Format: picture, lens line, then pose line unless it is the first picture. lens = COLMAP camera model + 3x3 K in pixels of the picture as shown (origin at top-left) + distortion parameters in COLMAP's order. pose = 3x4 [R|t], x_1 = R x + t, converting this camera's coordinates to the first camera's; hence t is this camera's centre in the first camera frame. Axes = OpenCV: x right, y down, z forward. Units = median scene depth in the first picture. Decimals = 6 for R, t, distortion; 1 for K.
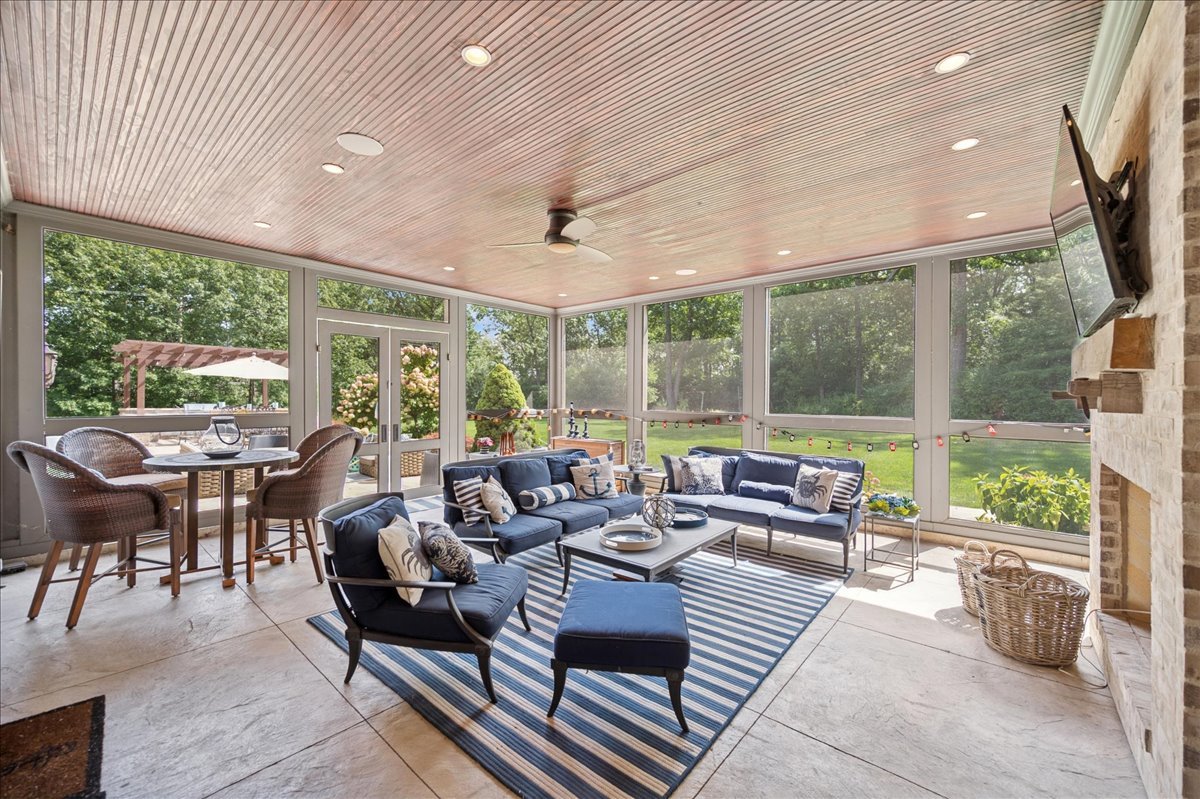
lens RADIAL K [[472.0, 0, 599.2], [0, 472.0, 402.4], [0, 0, 1]] dist [-0.000863, -0.000128]
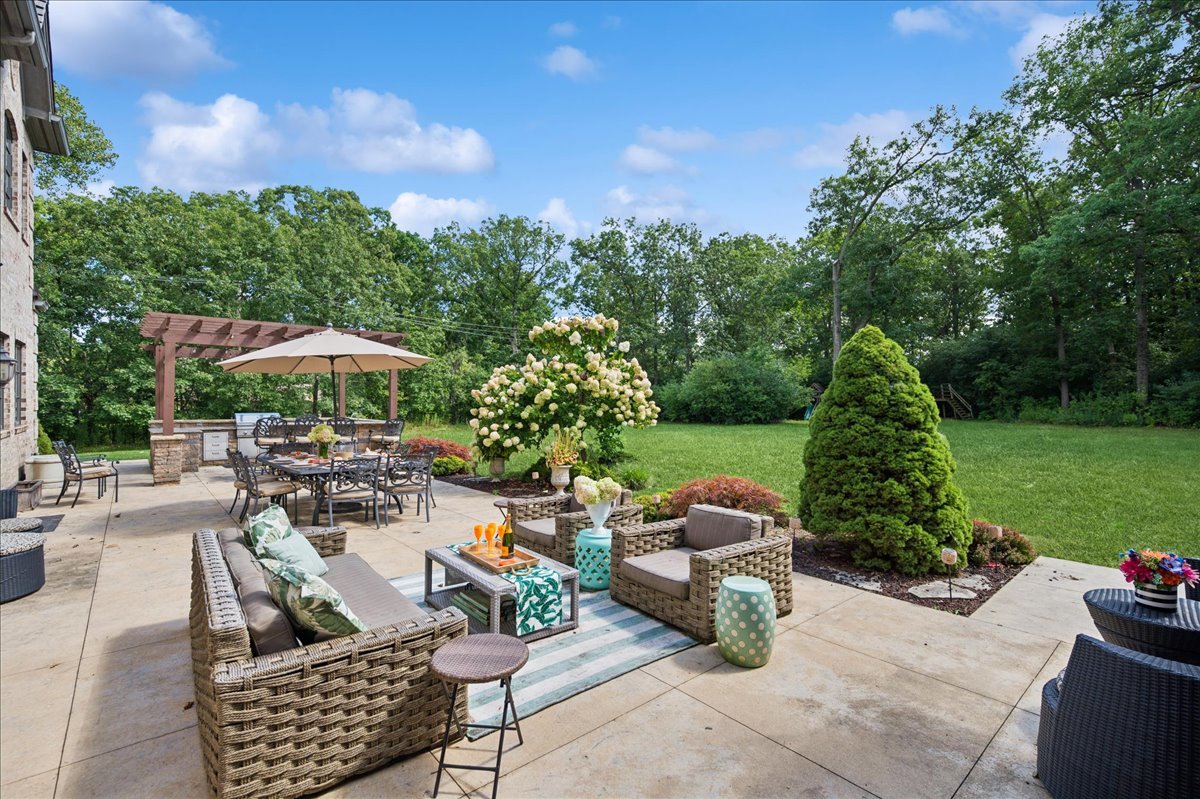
lens RADIAL K [[537.7, 0, 600.4], [0, 537.7, 397.2], [0, 0, 1]] dist [0.000384, 0.000124]
pose [[0.989835, -0.004356, -0.142151, -0.151922], [0.002083, 0.999868, -0.016133, -0.003429], [0.142202, 0.015673, 0.989714, 0.185024]]
